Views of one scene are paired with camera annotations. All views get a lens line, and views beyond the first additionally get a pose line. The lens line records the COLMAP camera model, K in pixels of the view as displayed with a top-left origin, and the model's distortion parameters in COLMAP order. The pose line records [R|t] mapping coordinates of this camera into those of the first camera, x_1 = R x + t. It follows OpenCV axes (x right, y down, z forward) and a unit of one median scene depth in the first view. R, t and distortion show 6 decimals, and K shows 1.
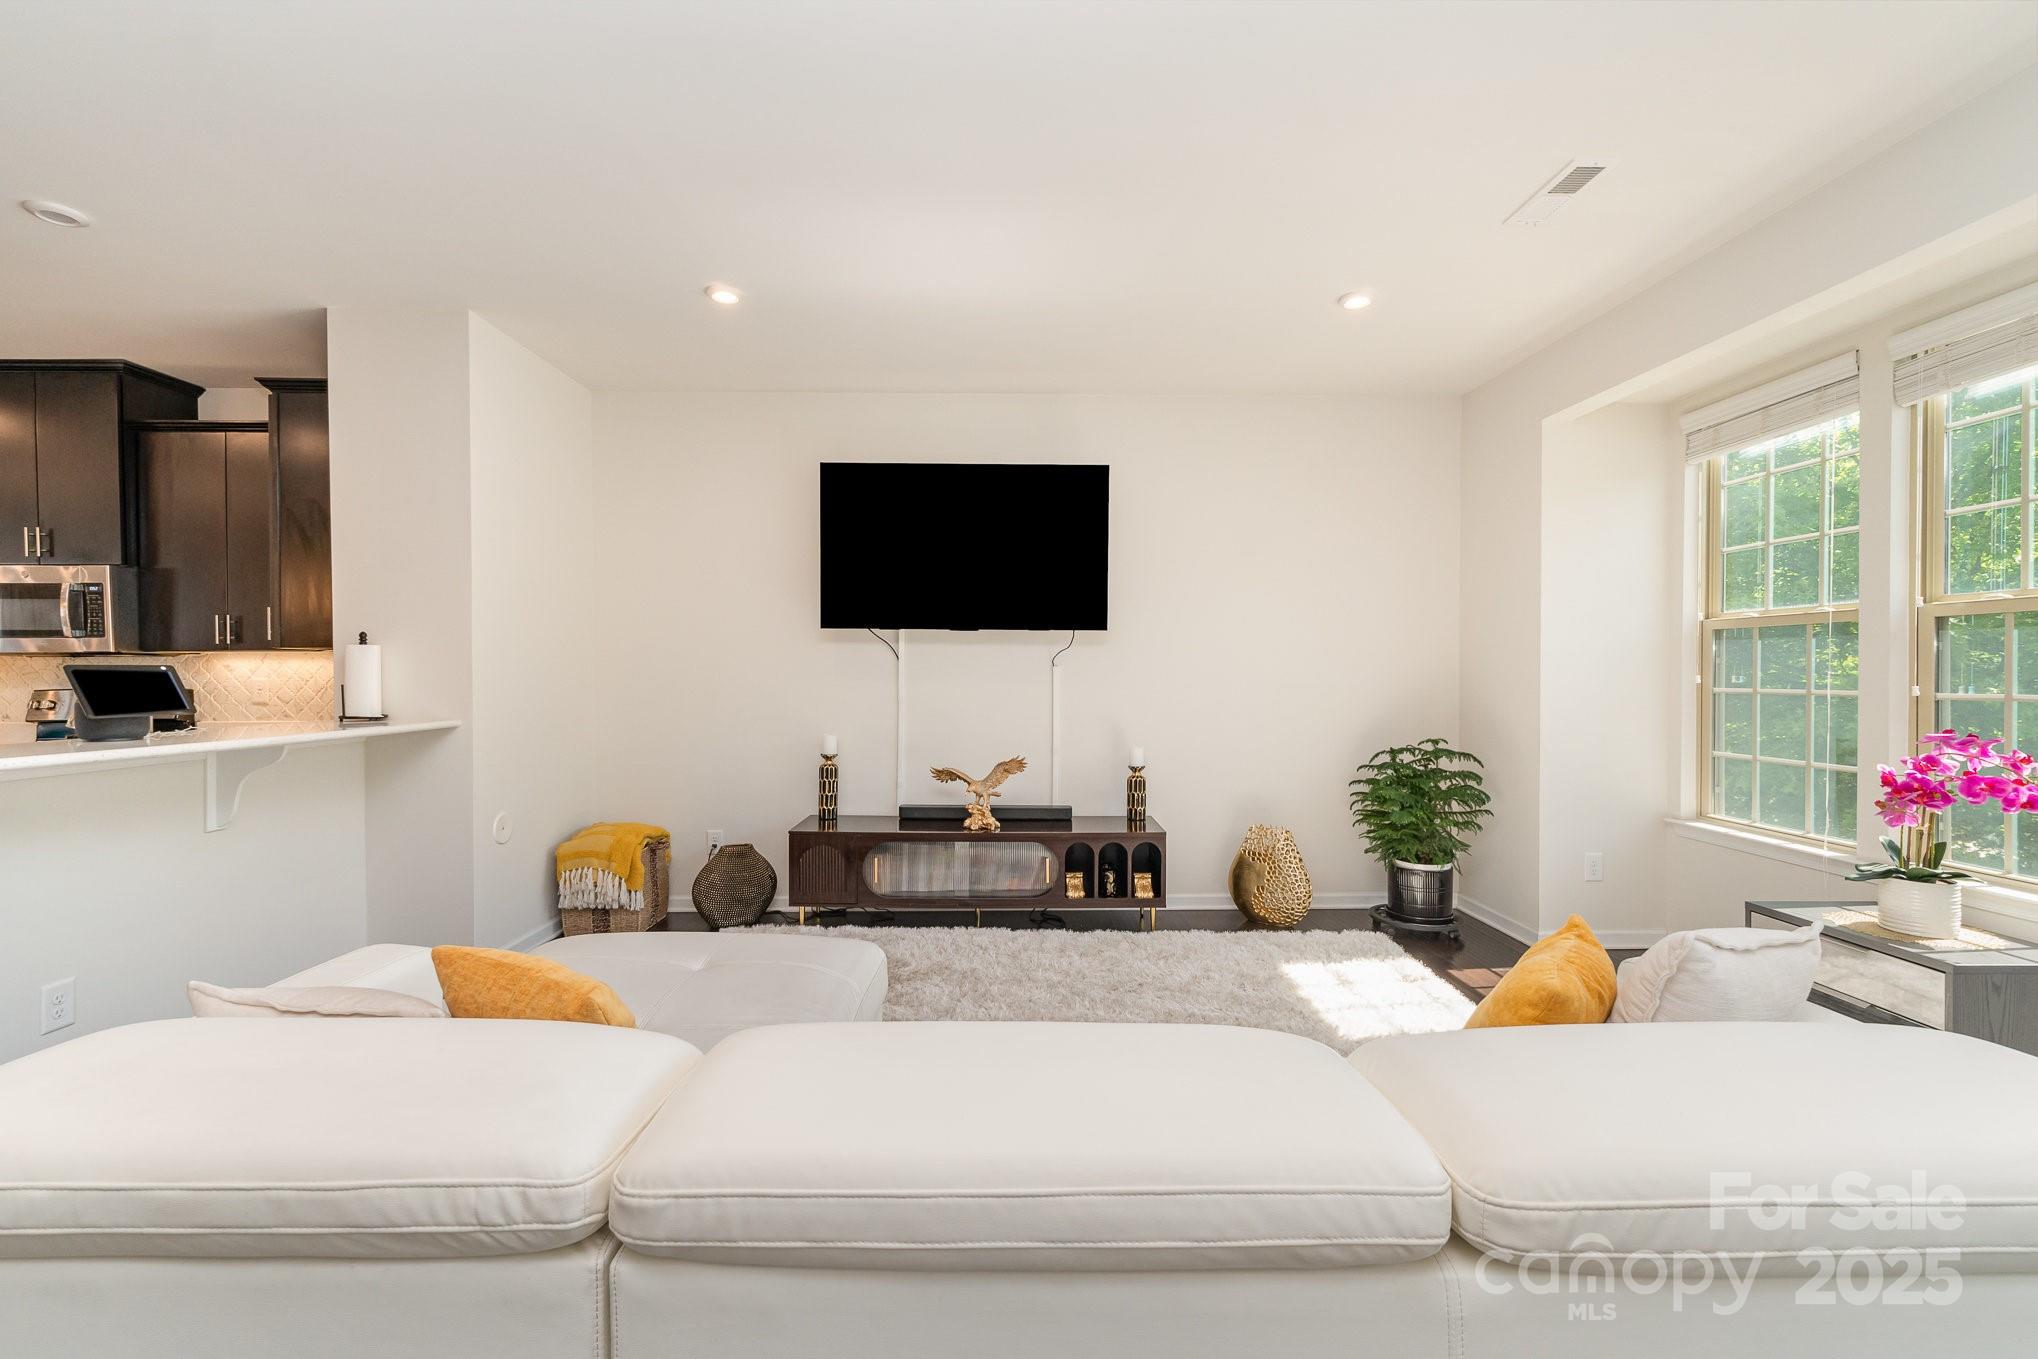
lens RADIAL K [[826.5, 0, 1014.1], [0, 826.5, 688.8], [0, 0, 1]] dist [0.000007, -0.000045]
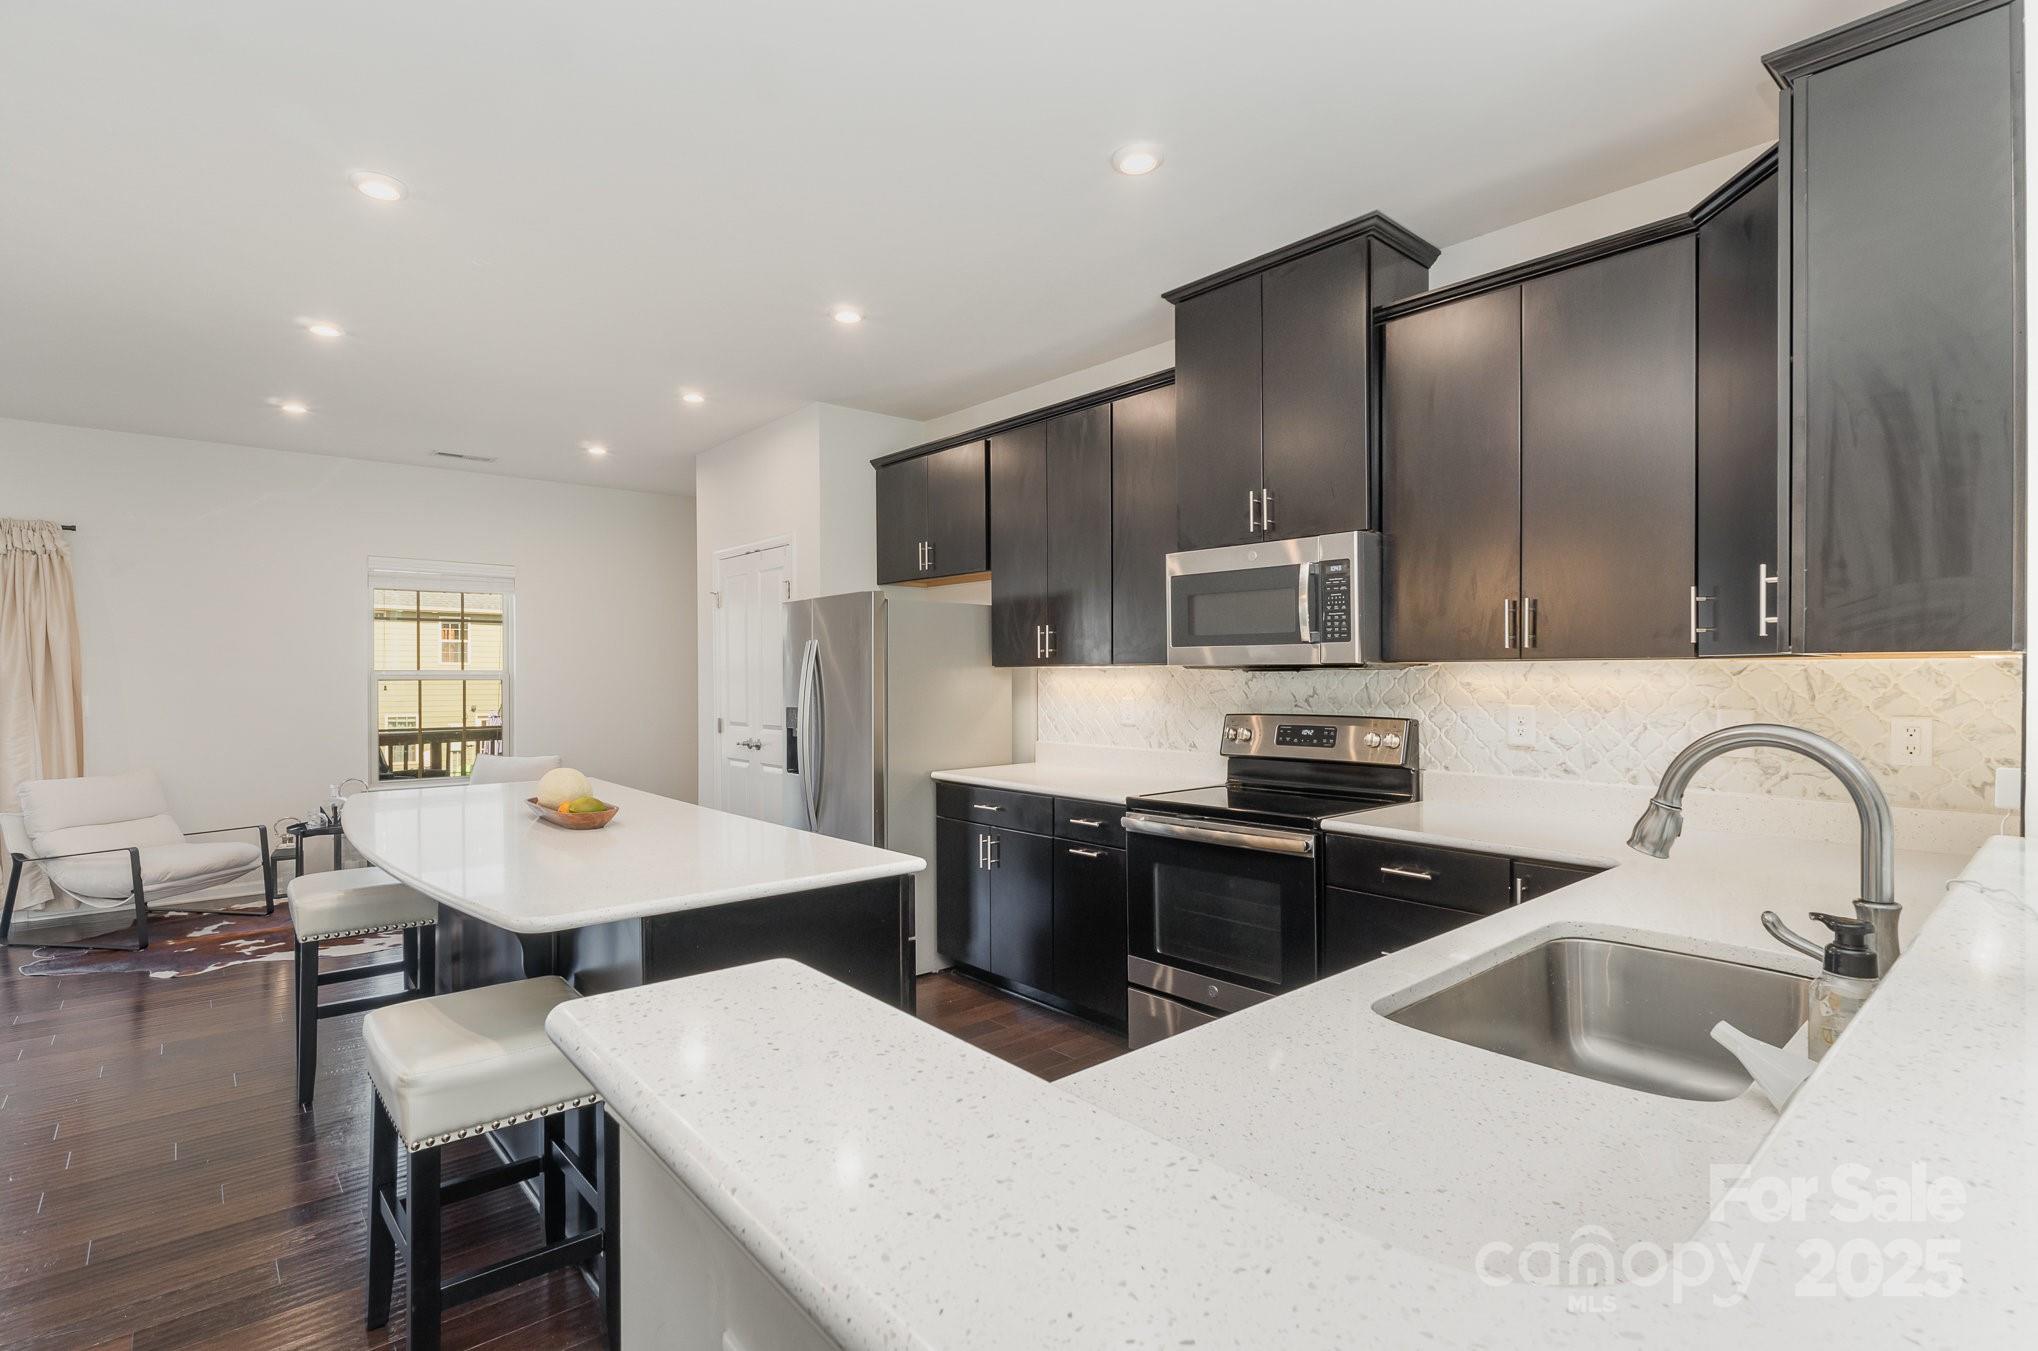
lens RADIAL K [[969.6, 0, 1023.6], [0, 969.6, 687.0], [0, 0, 1]] dist [0.002077, -0.000225]
pose [[0.651627, 0.010023, -0.758473, -0.659699], [-0.015964, 0.999872, -0.000503, -0.020660], [0.758372, 0.012437, 0.651704, 0.289304]]
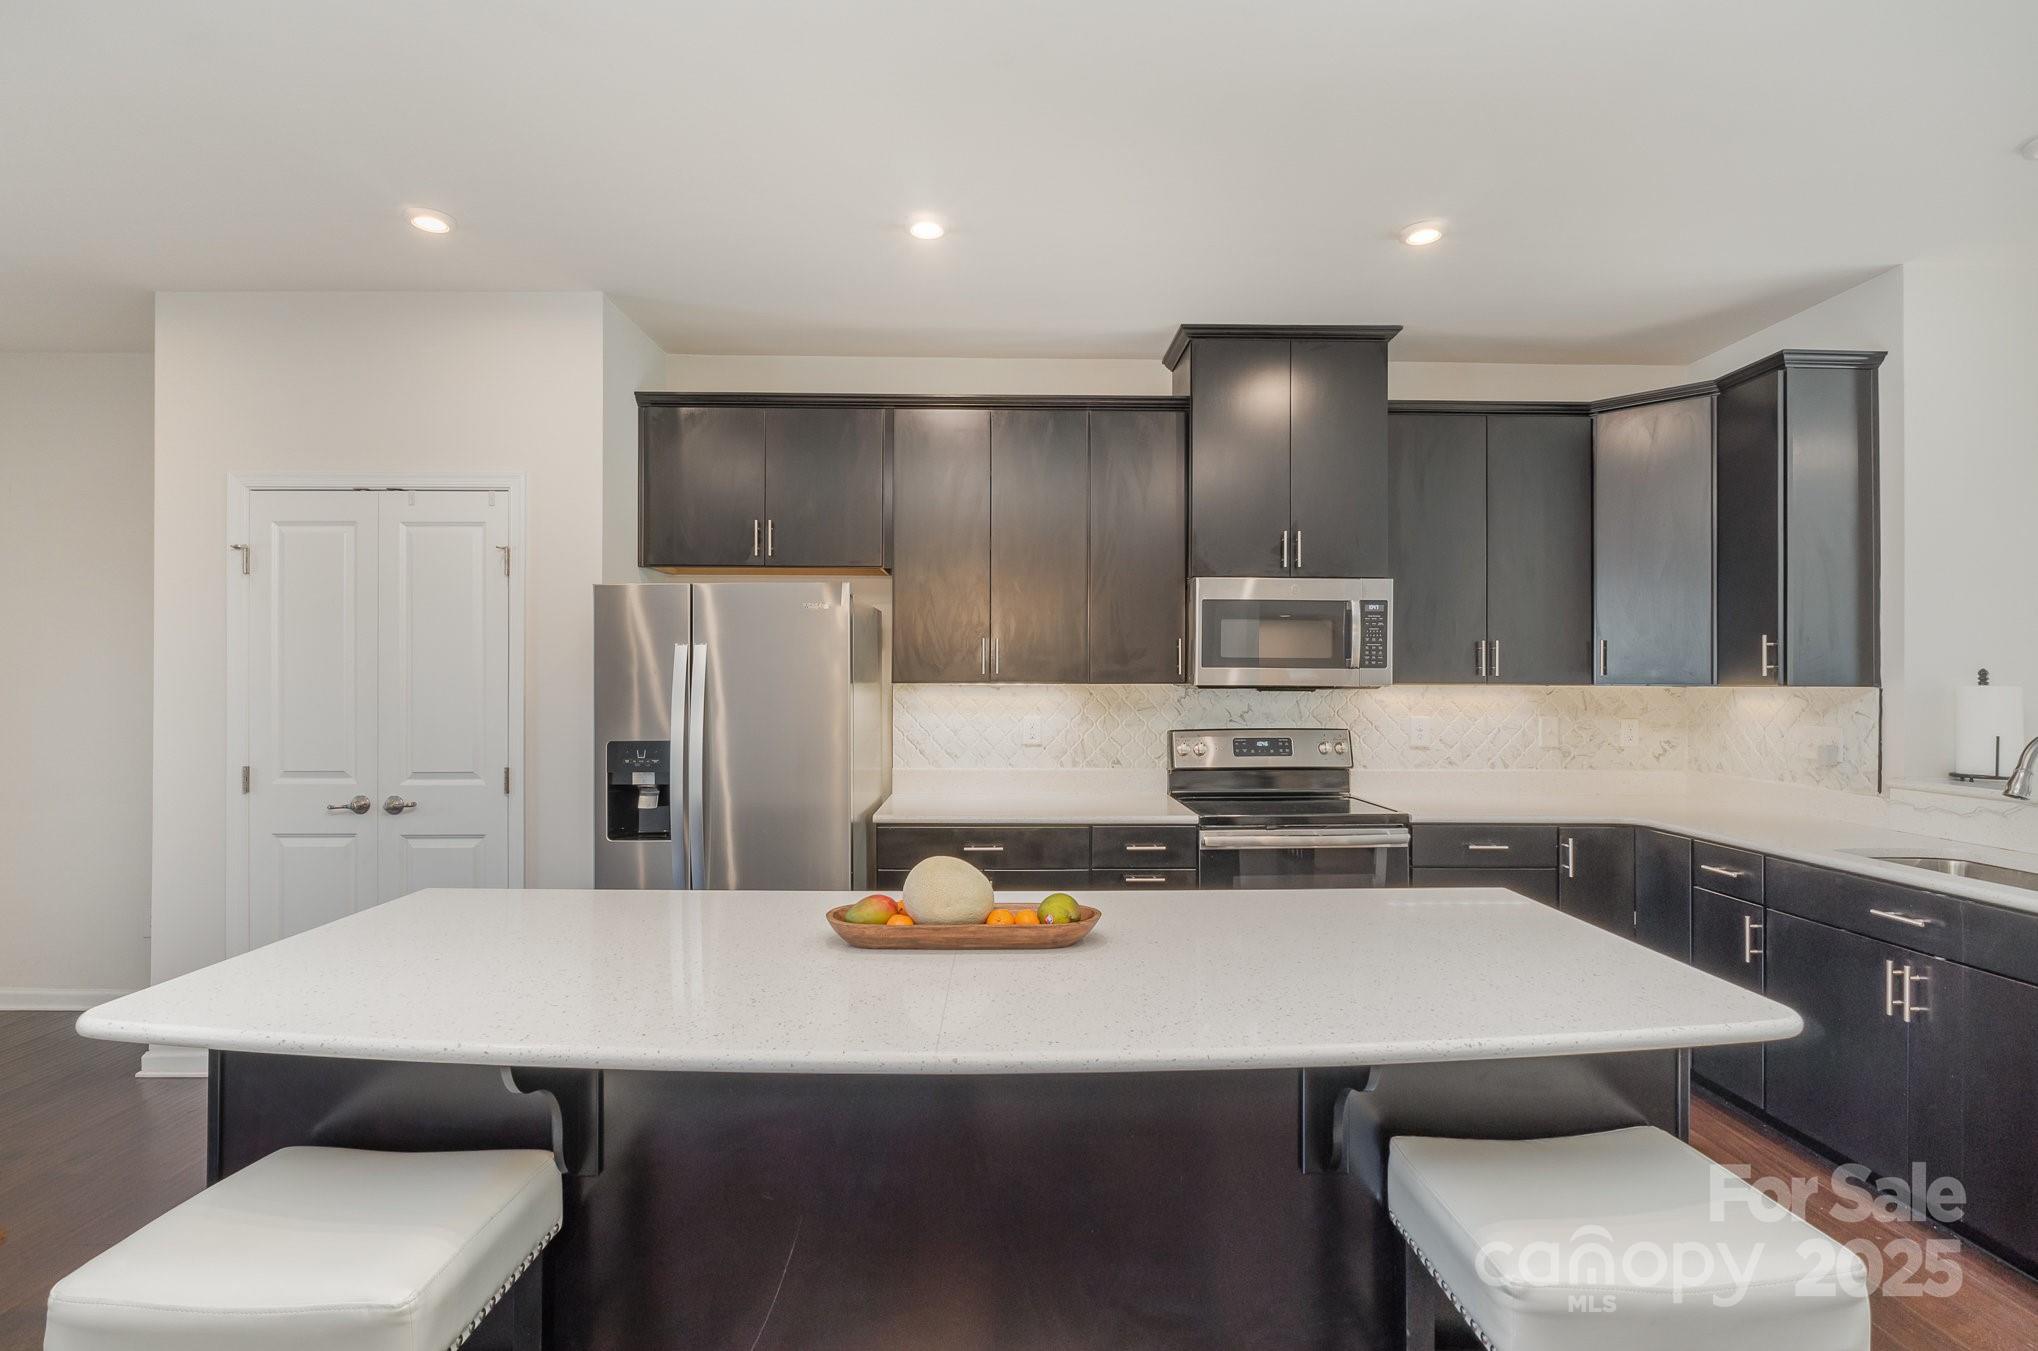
lens RADIAL K [[995.4, 0, 1019.0], [0, 995.4, 675.5], [0, 0, 1]] dist [0.003331, 0.000136]
pose [[0.999958, 0.004931, 0.007729, -1.417129], [-0.004730, 0.999655, -0.025820, -0.026992], [-0.007854, 0.025782, 0.999637, 0.028454]]
